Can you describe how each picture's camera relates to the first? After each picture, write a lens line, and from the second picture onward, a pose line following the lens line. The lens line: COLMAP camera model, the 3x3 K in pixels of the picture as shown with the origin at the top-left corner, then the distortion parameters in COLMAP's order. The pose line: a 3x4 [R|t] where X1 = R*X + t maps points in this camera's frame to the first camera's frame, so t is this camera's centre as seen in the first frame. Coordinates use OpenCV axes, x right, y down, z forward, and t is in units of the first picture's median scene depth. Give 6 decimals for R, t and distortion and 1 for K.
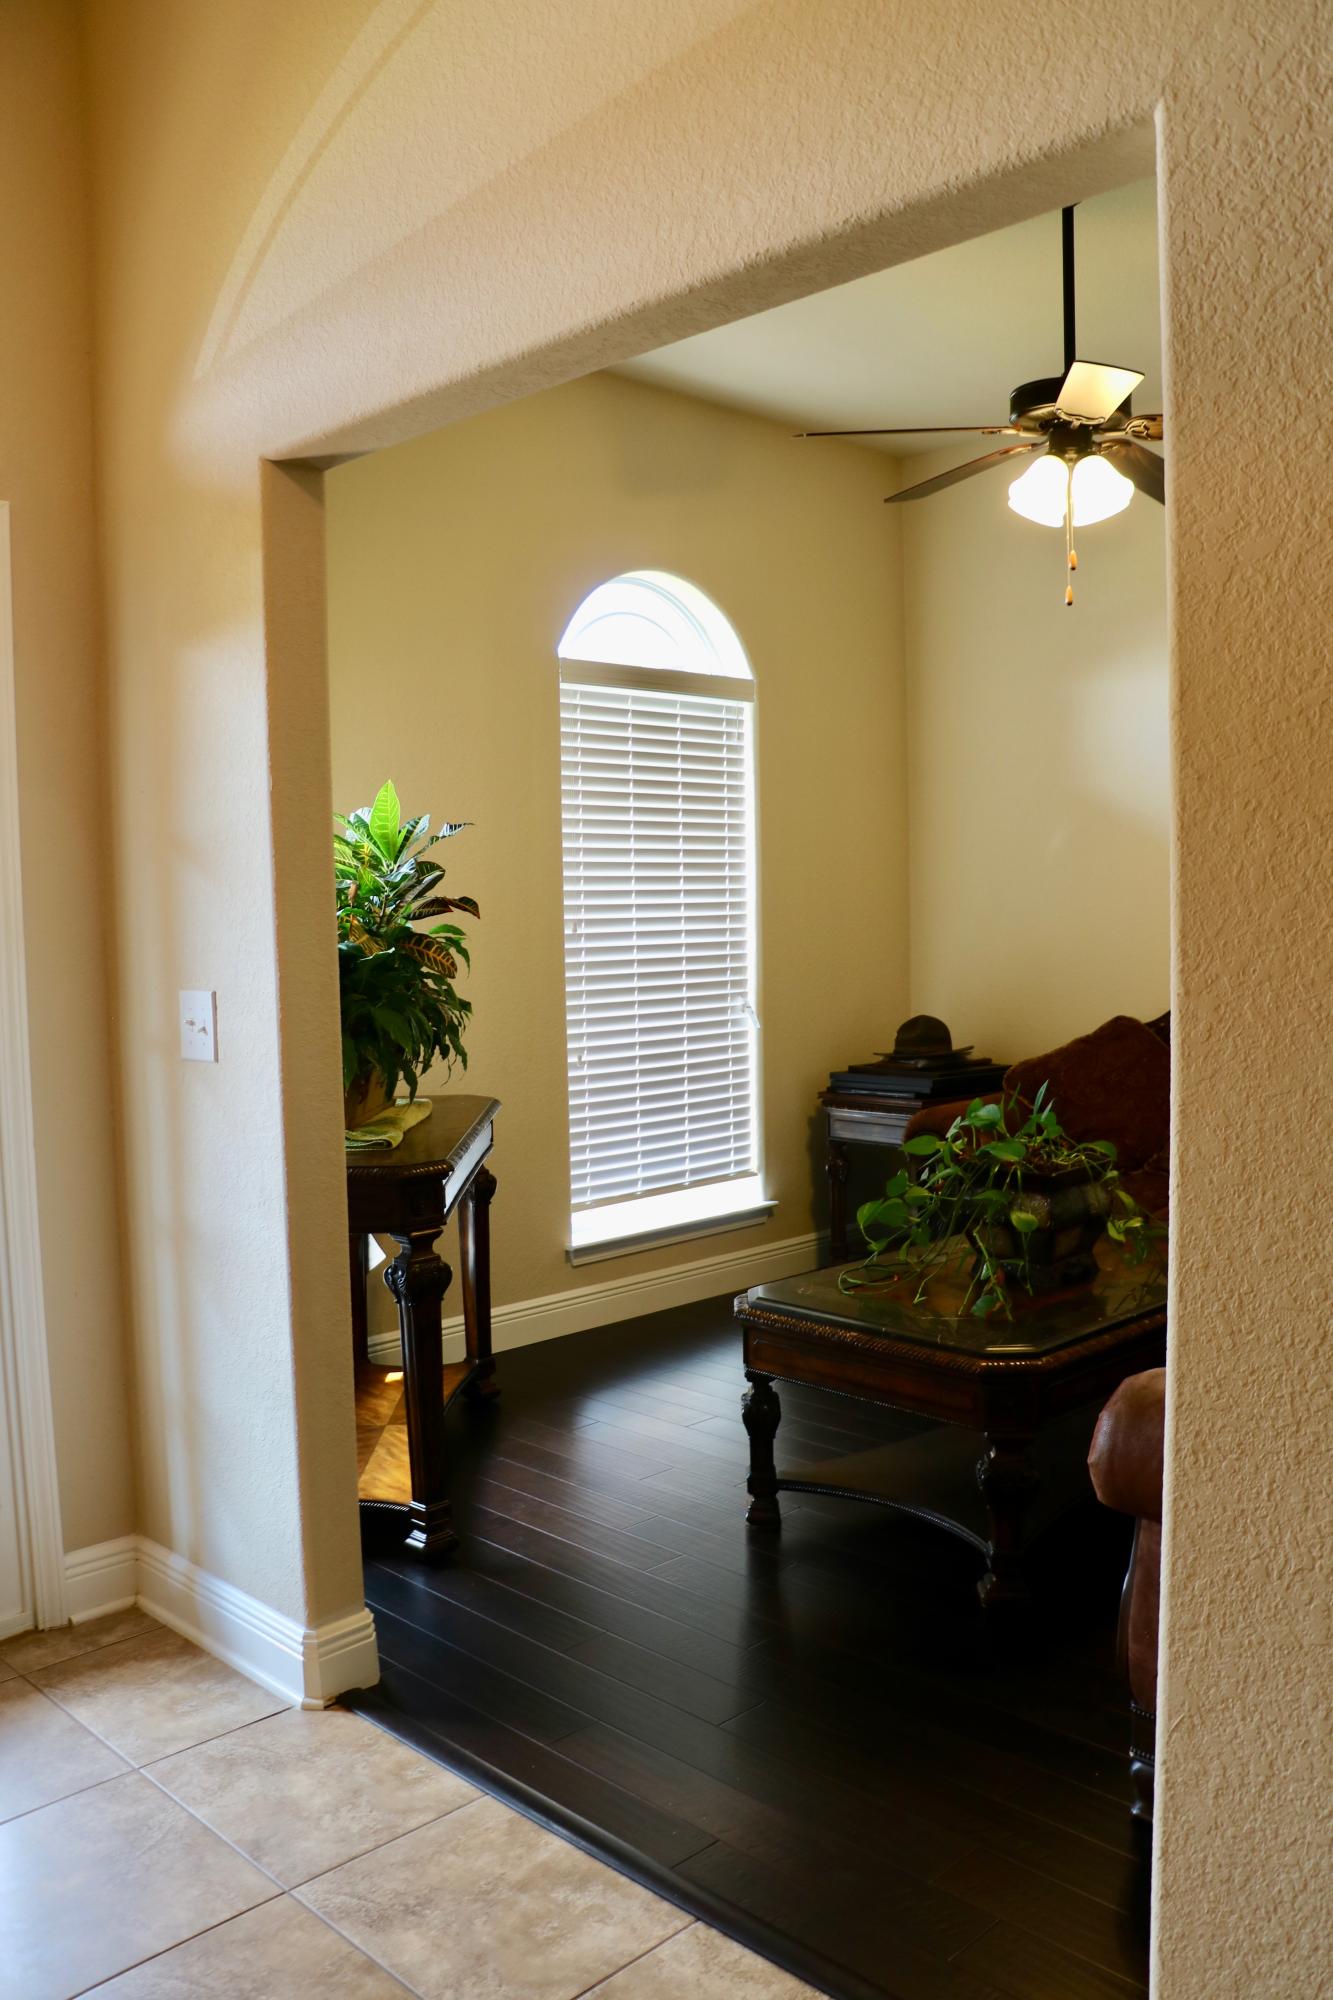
lens RADIAL K [[1648.9, 0, 600.4], [0, 1648.9, 1002.3], [0, 0, 1]] dist [-0.158895, 0.160942]
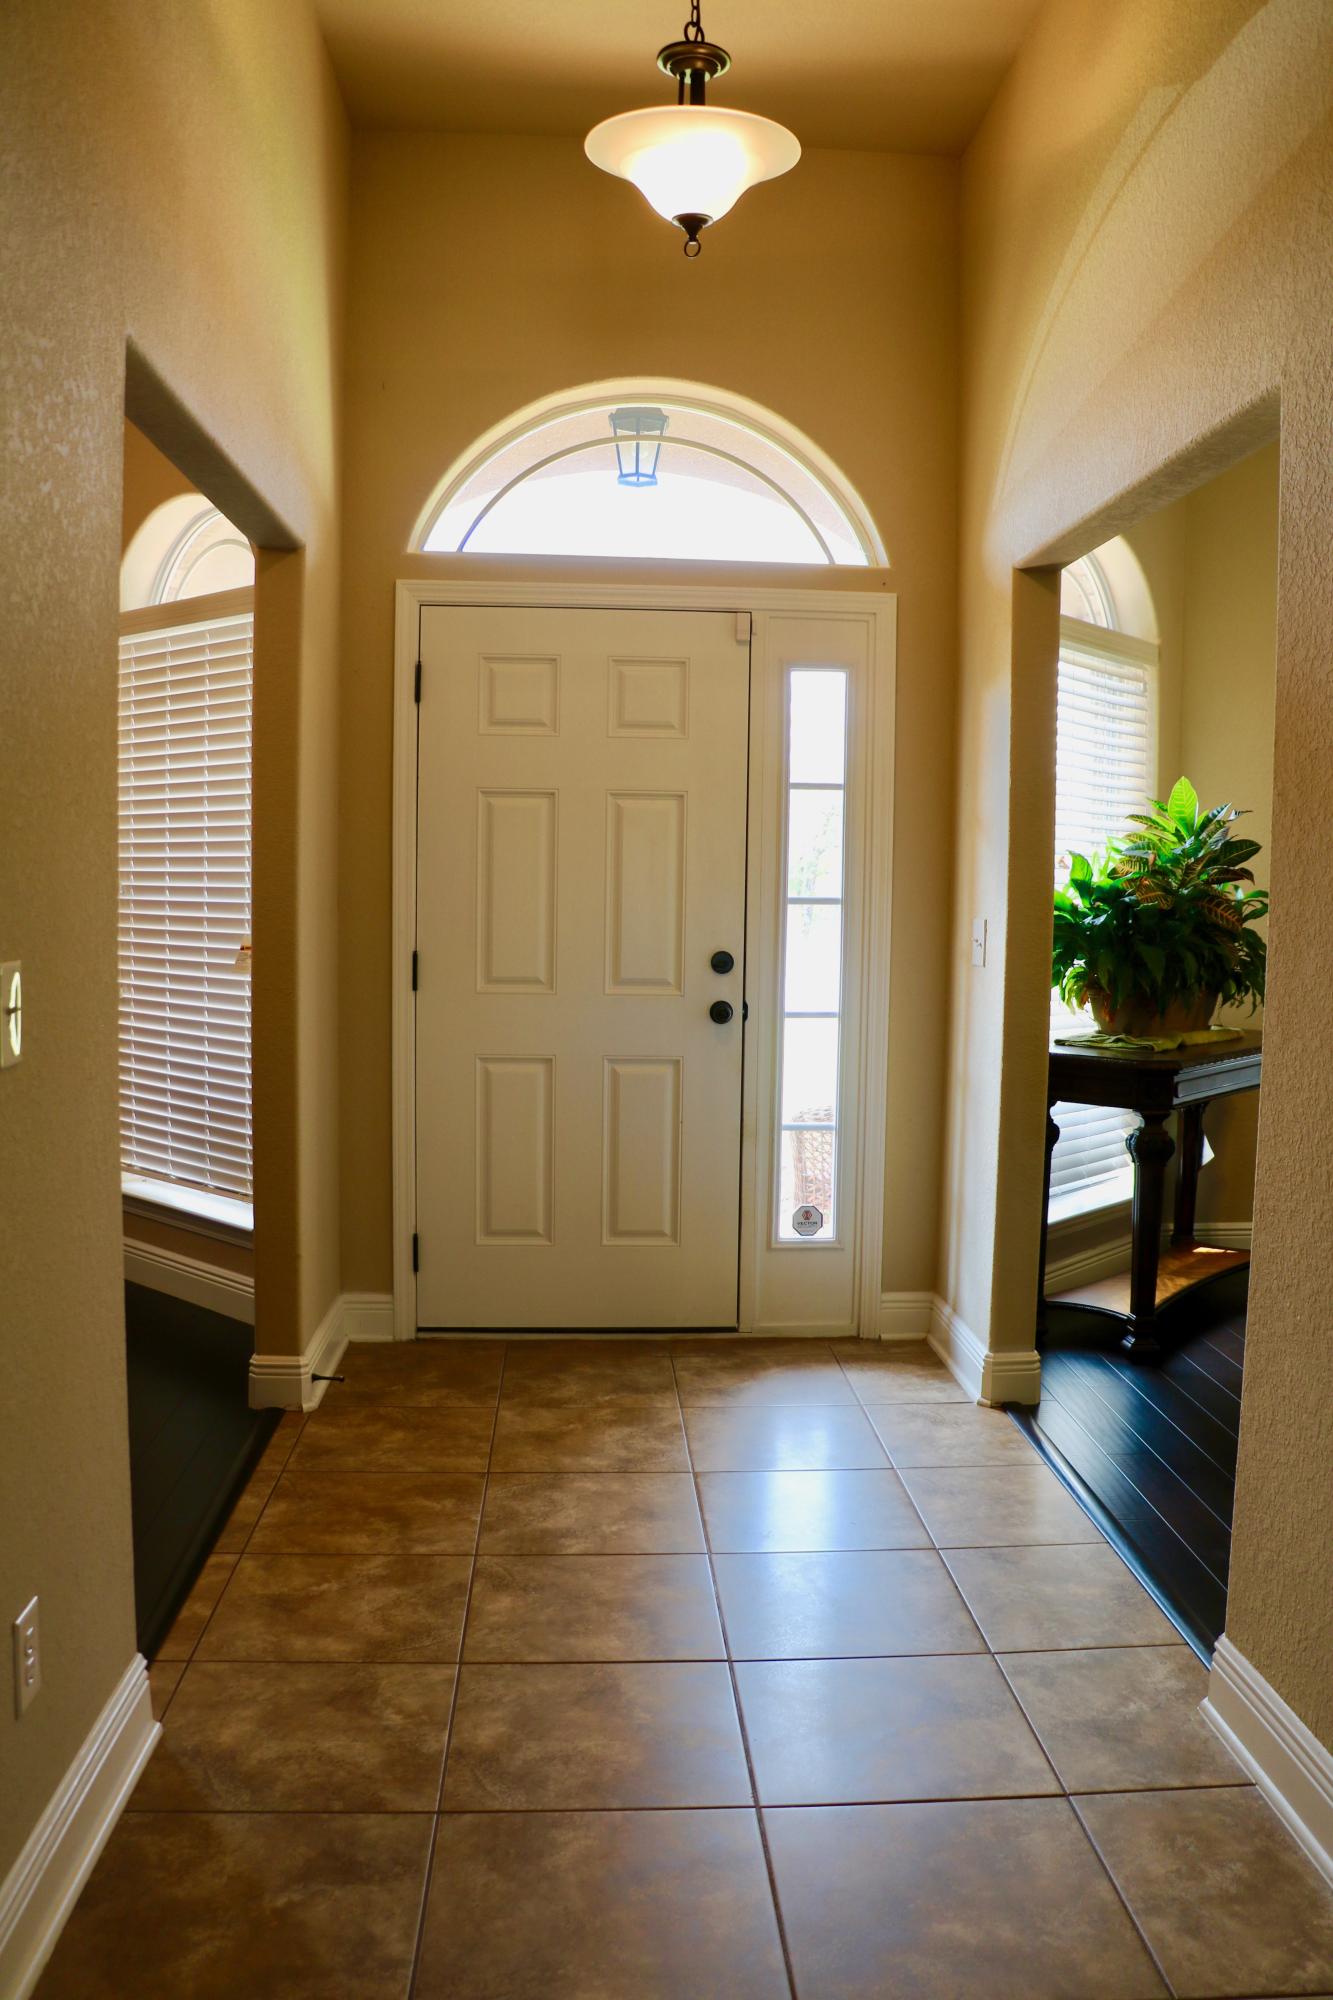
lens RADIAL K [[1749.5, 0, 666.5], [0, 1749.5, 1000.0], [0, 0, 1]] dist [-0.188019, 0.208564]
pose [[0.762190, 0.085887, -0.641631, 0.378386], [-0.077378, 0.996141, 0.041423, 0.015385], [0.642712, 0.018076, 0.765894, -0.268227]]
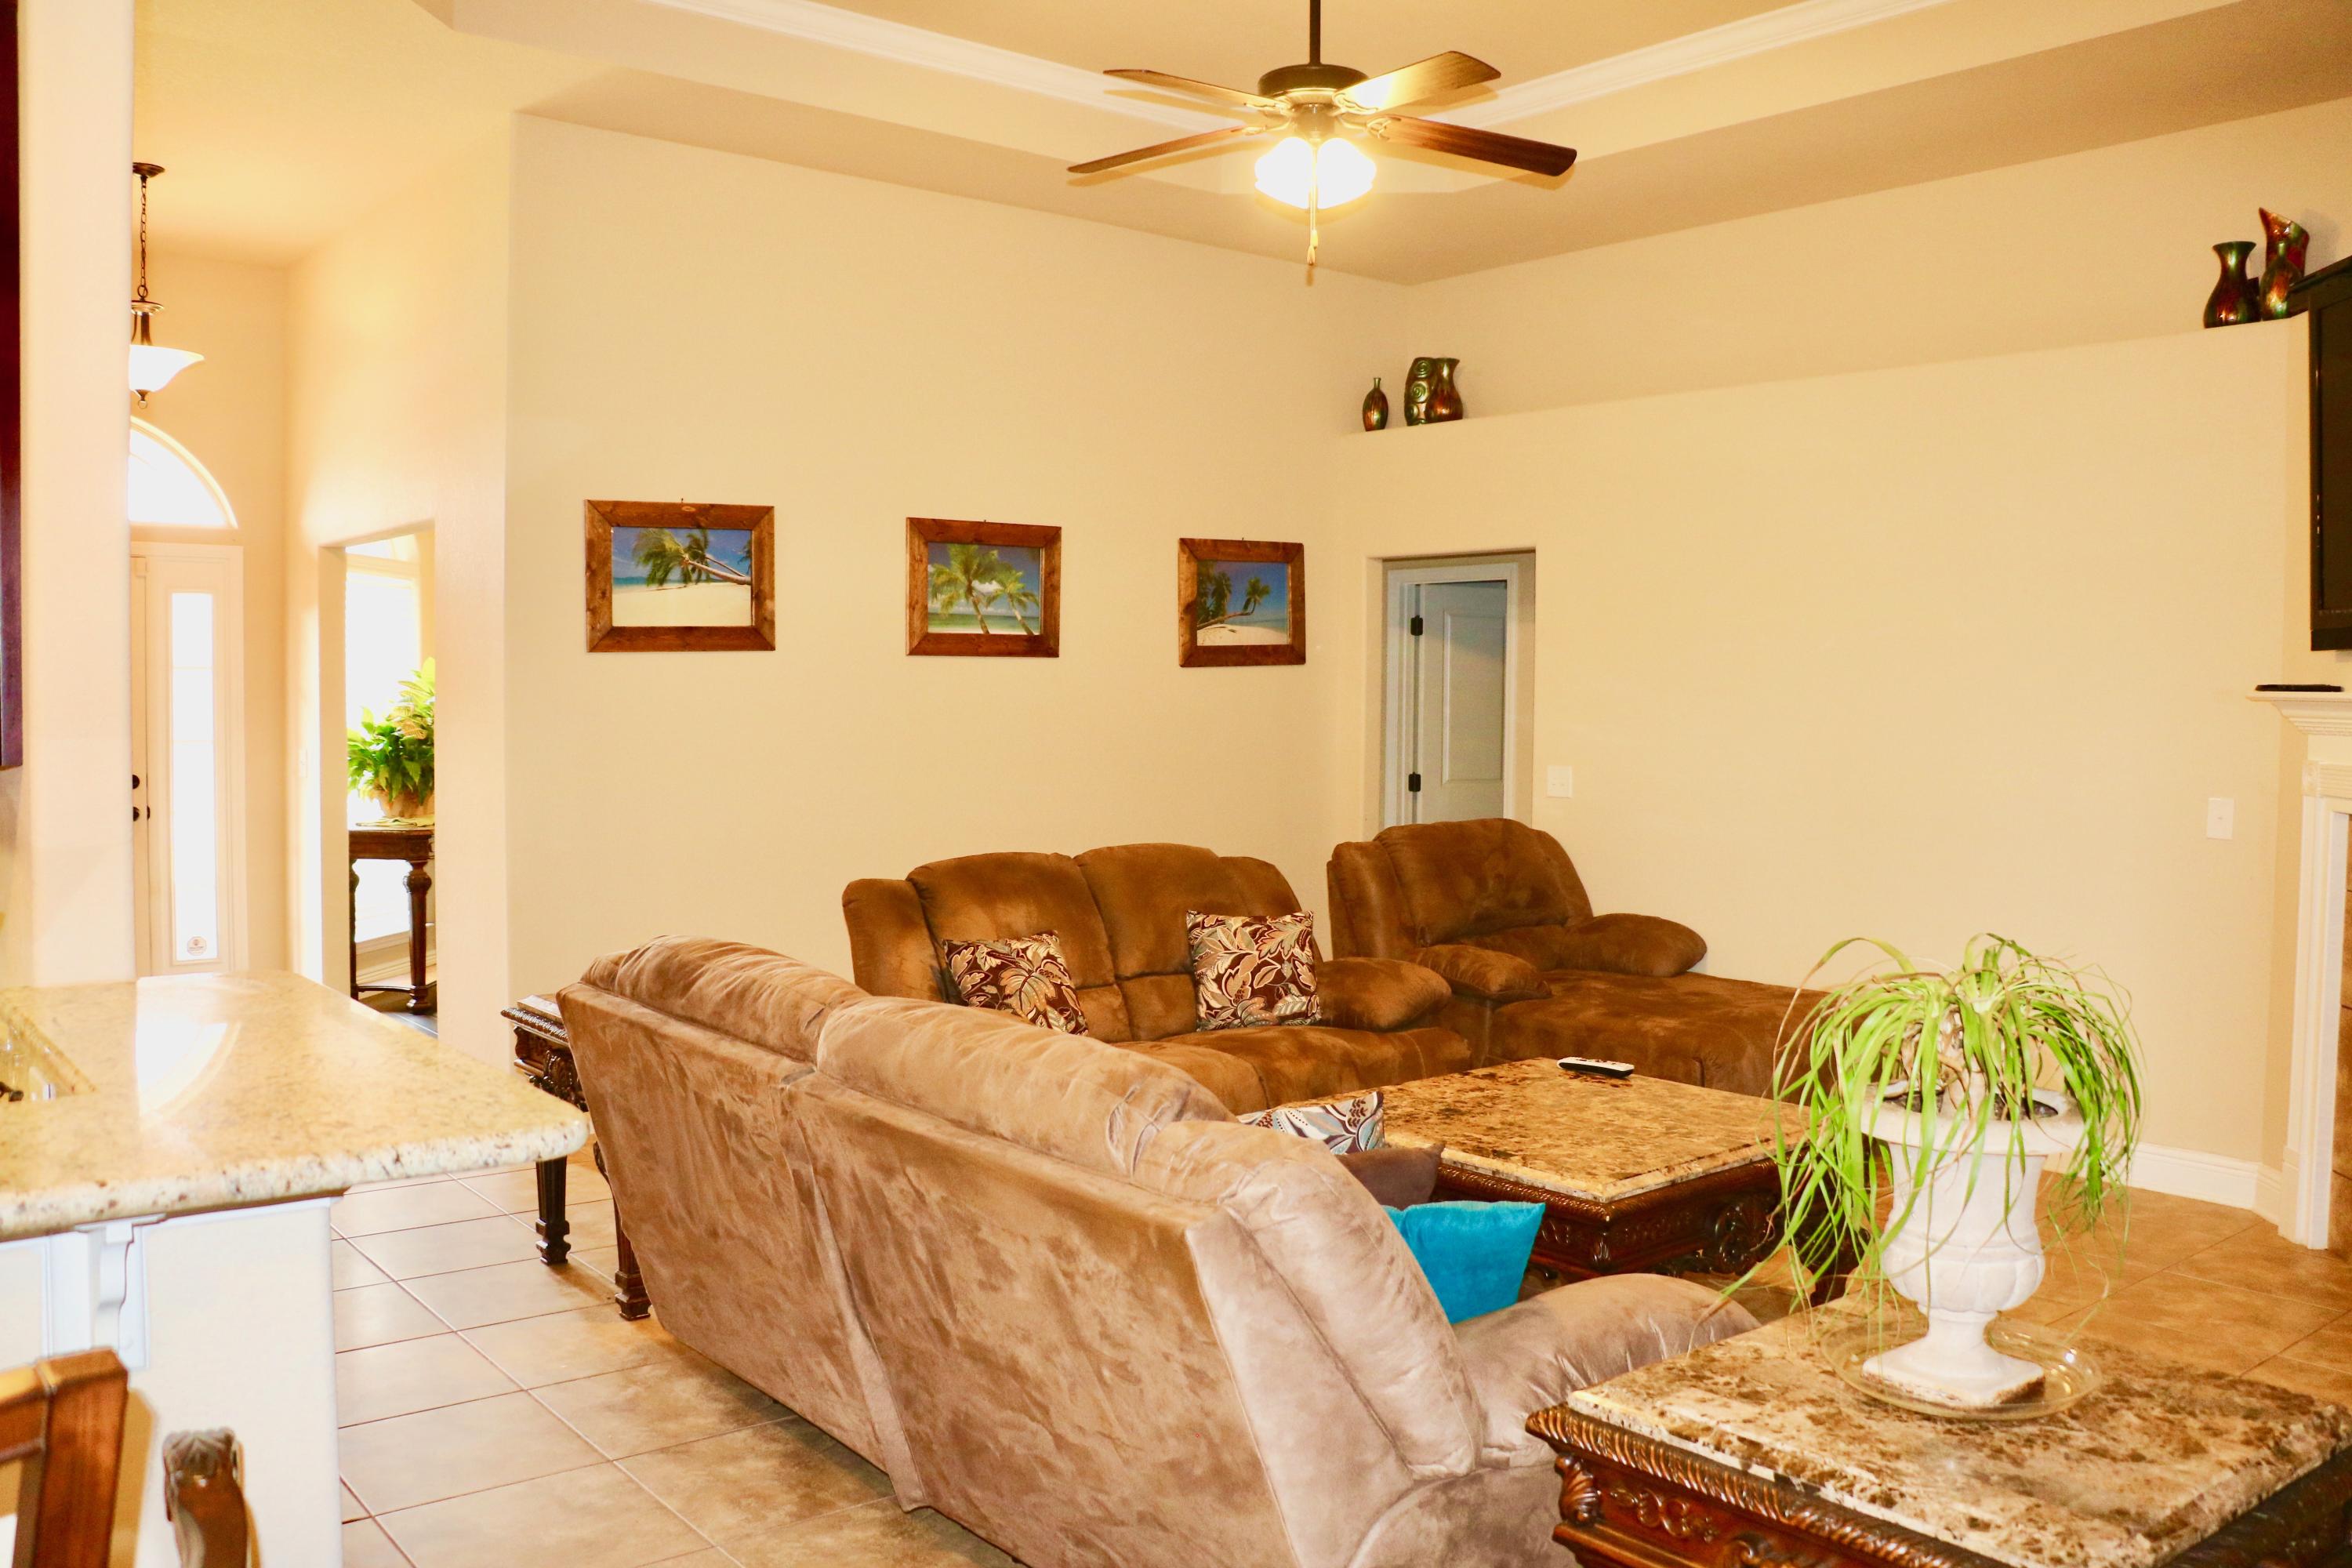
lens RADIAL K [[2057.4, 0, 1182.7], [0, 2057.4, 756.7], [0, 0, 1]] dist [-0.188019, 0.208564]
pose [[0.996084, 0.027020, -0.084178, 0.930624], [-0.030140, 0.998897, -0.036008, 0.051698], [0.083112, 0.038404, 0.995800, -1.343019]]
